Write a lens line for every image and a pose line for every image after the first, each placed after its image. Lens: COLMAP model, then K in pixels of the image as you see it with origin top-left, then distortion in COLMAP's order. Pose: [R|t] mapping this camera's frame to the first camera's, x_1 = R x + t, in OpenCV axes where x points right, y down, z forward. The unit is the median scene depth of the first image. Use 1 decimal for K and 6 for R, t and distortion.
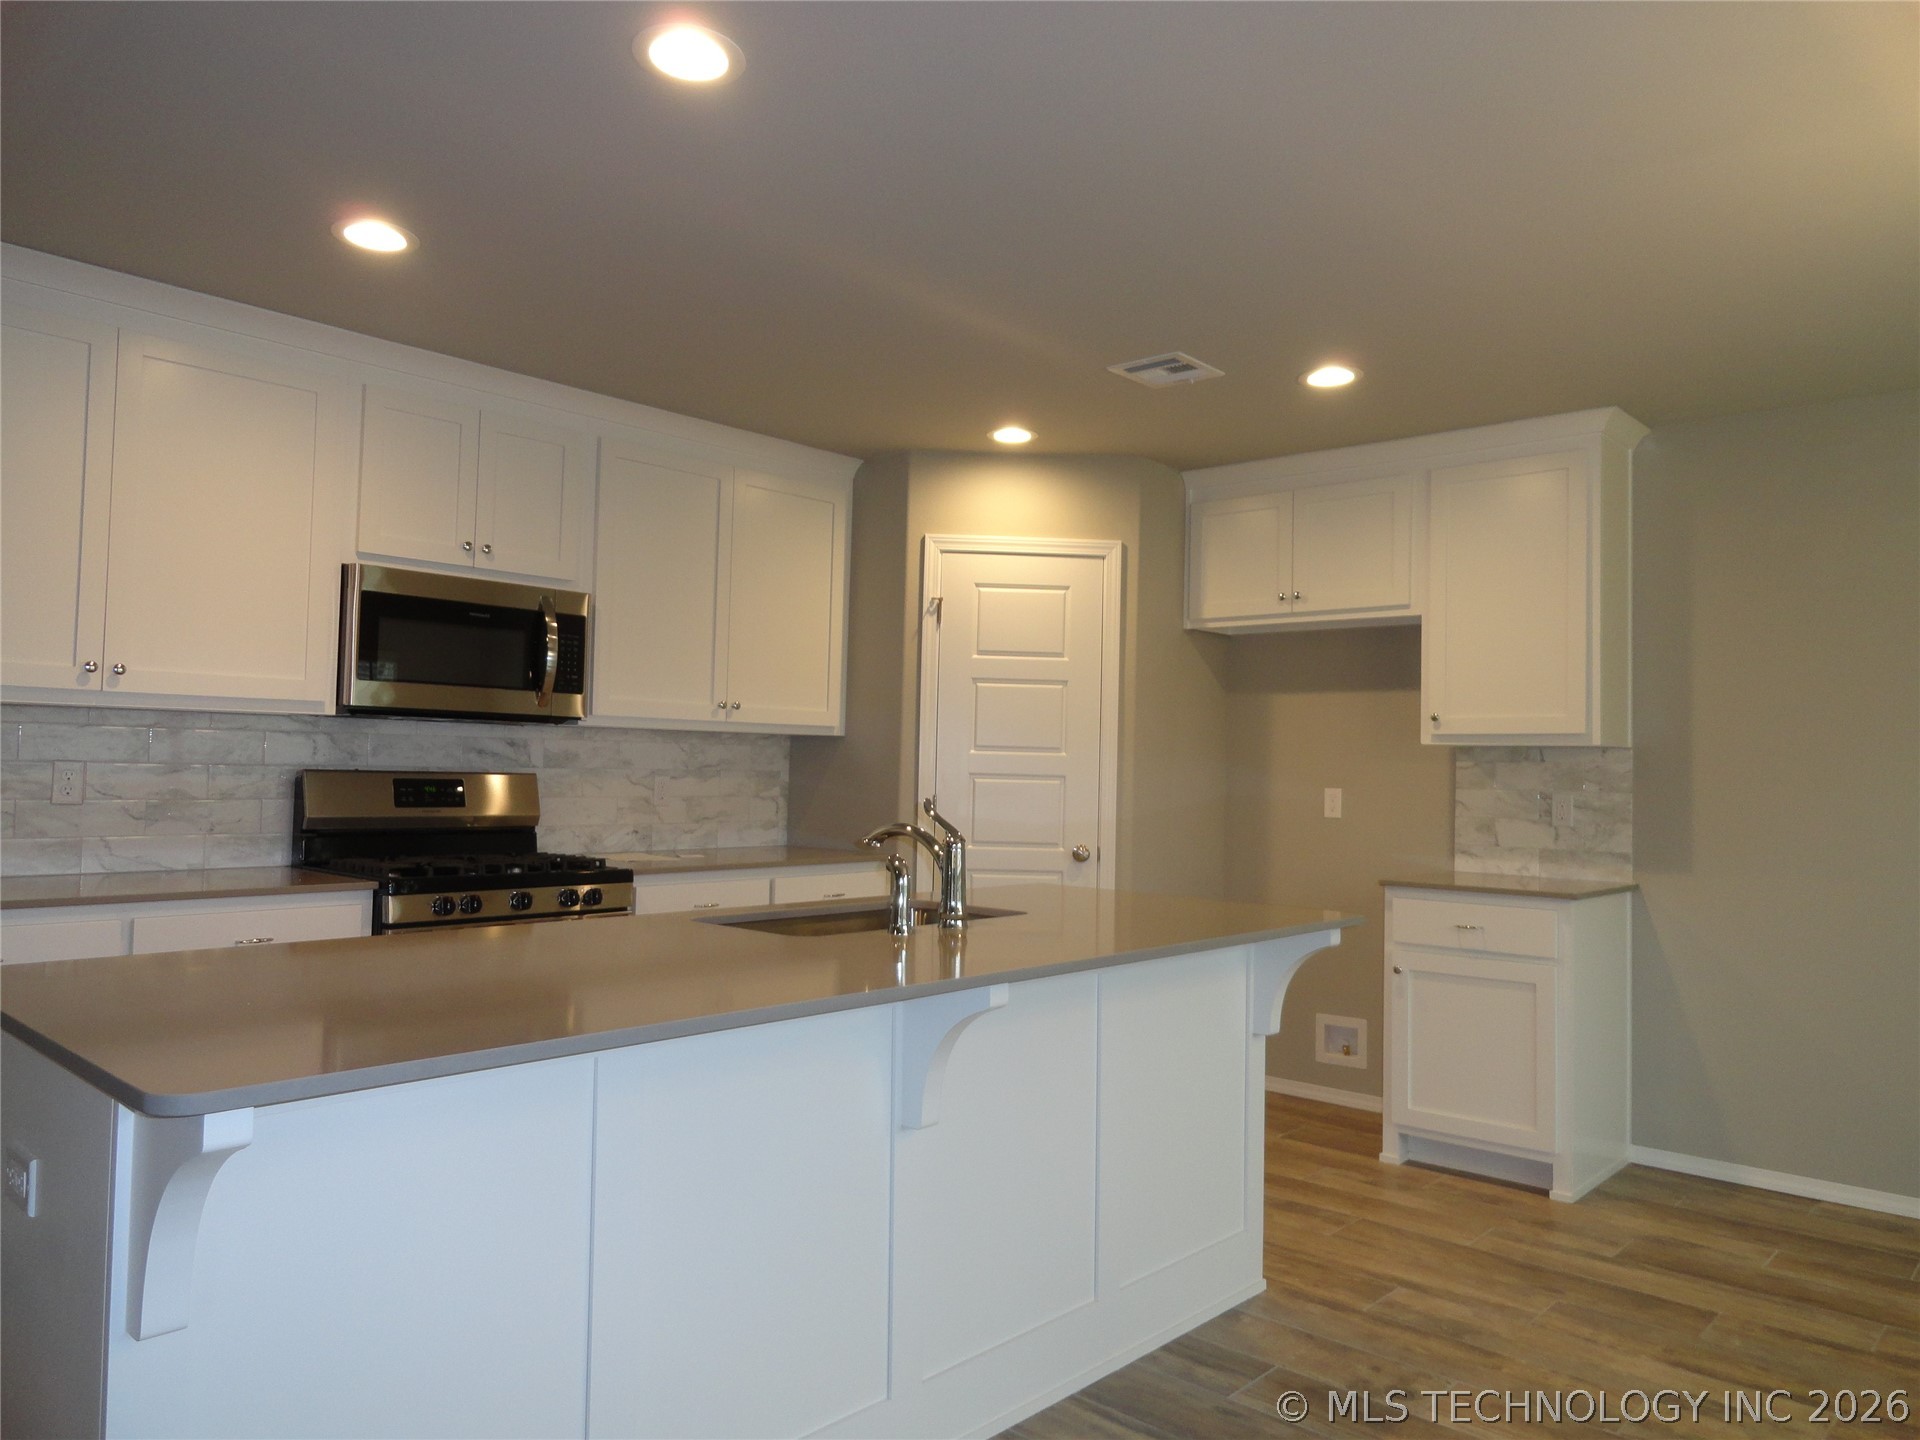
lens RADIAL K [[1364.2, 0, 972.0], [0, 1364.2, 719.7], [0, 0, 1]] dist [-0.003032, 0.004955]
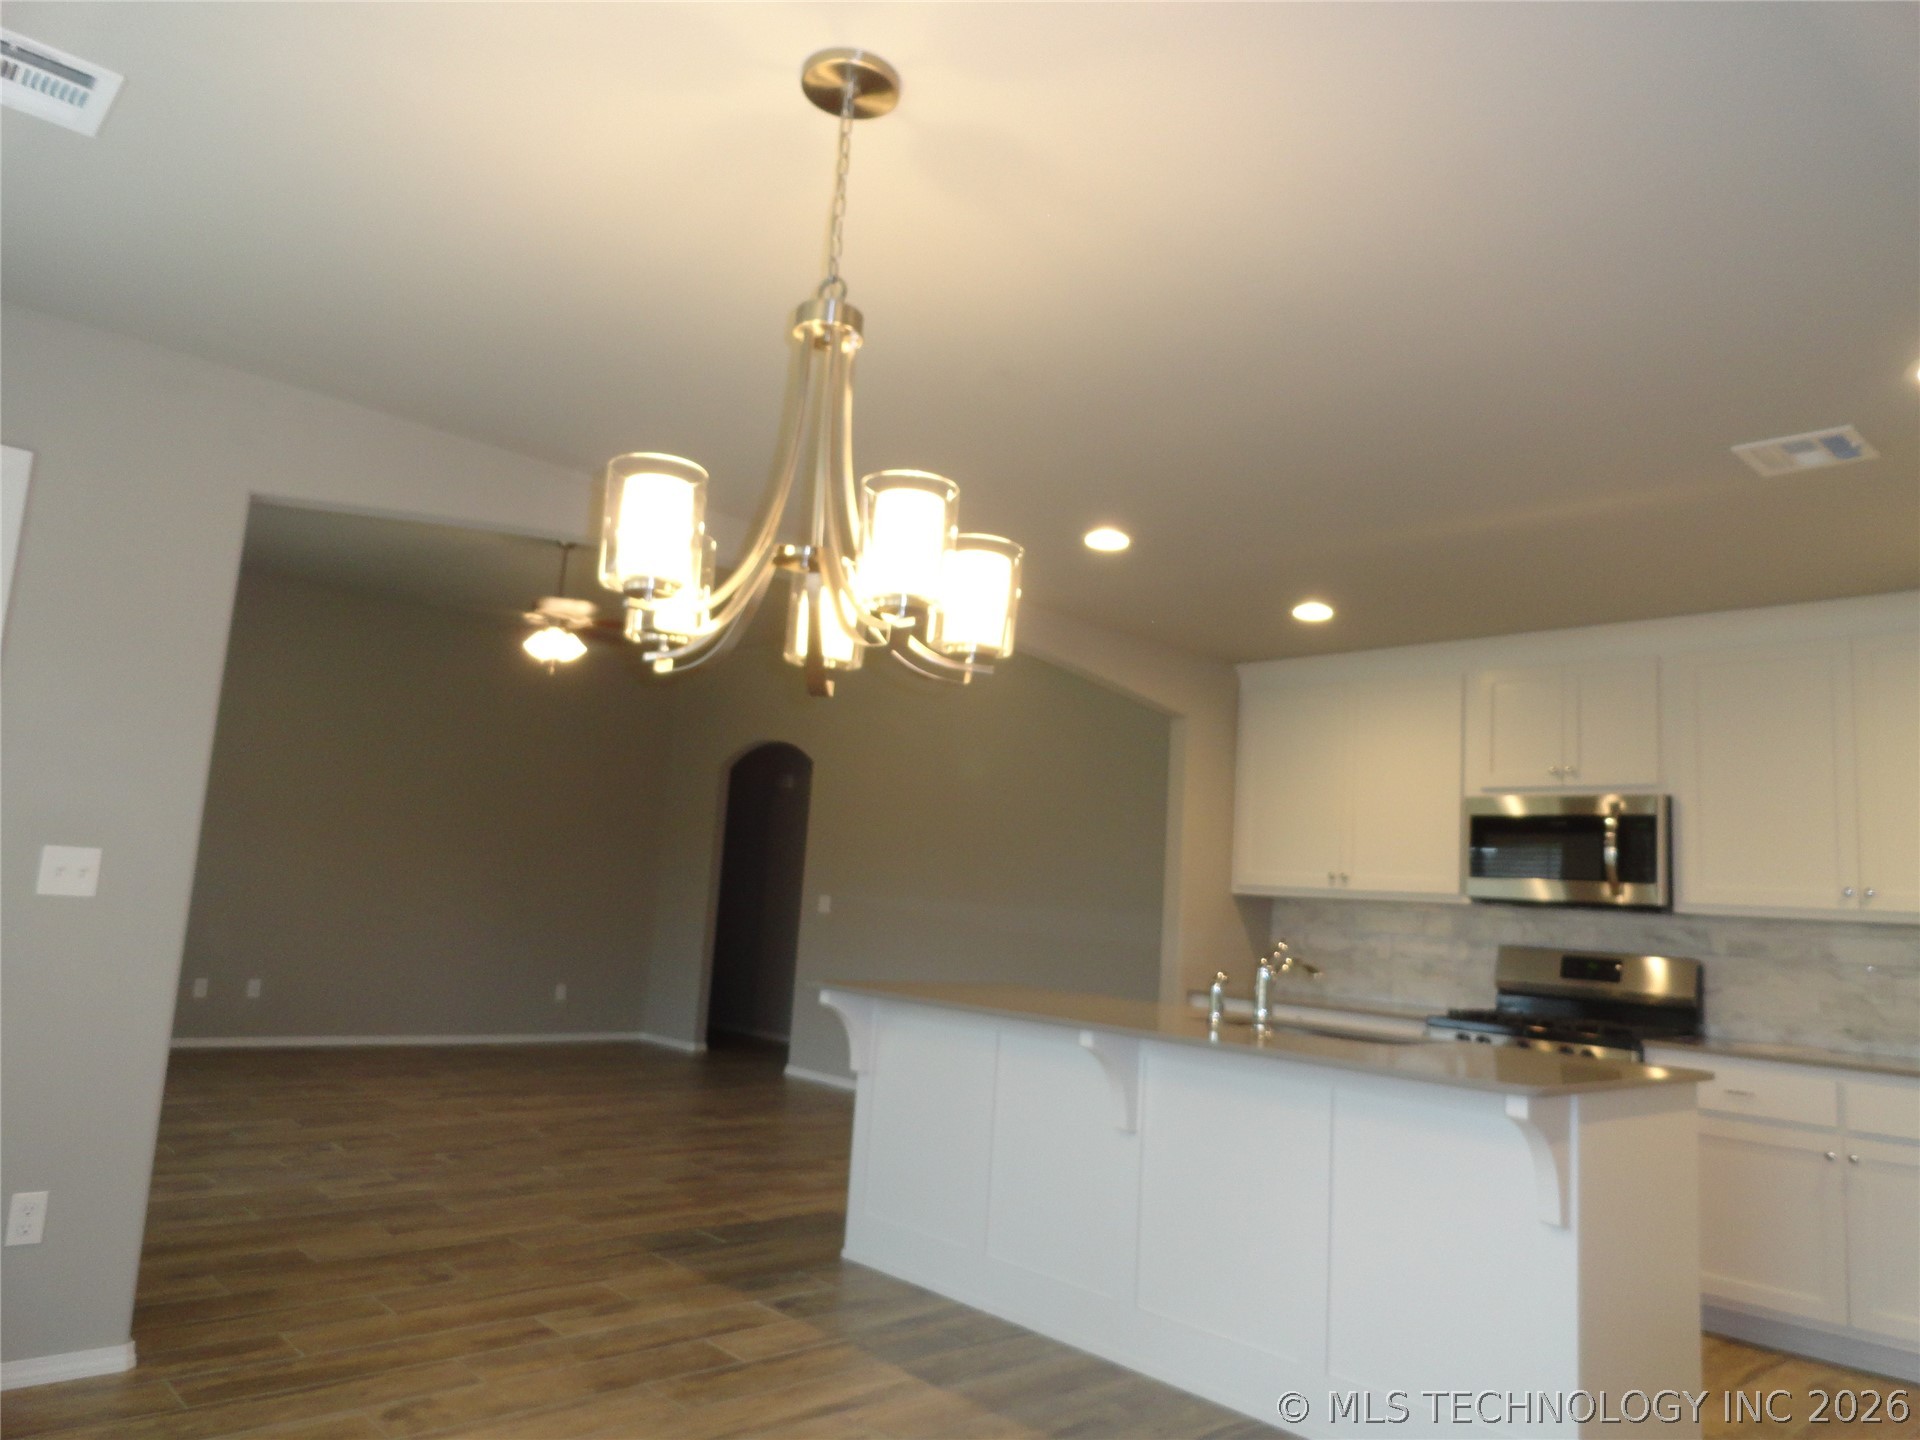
lens RADIAL K [[1364.2, 0, 972.0], [0, 1364.2, 719.7], [0, 0, 1]] dist [-0.003032, 0.004955]
pose [[-0.039943, -0.162305, -0.985932, 1.334021], [-0.034573, 0.986353, -0.160974, 0.075138], [0.998604, 0.027657, -0.045009, 0.758090]]
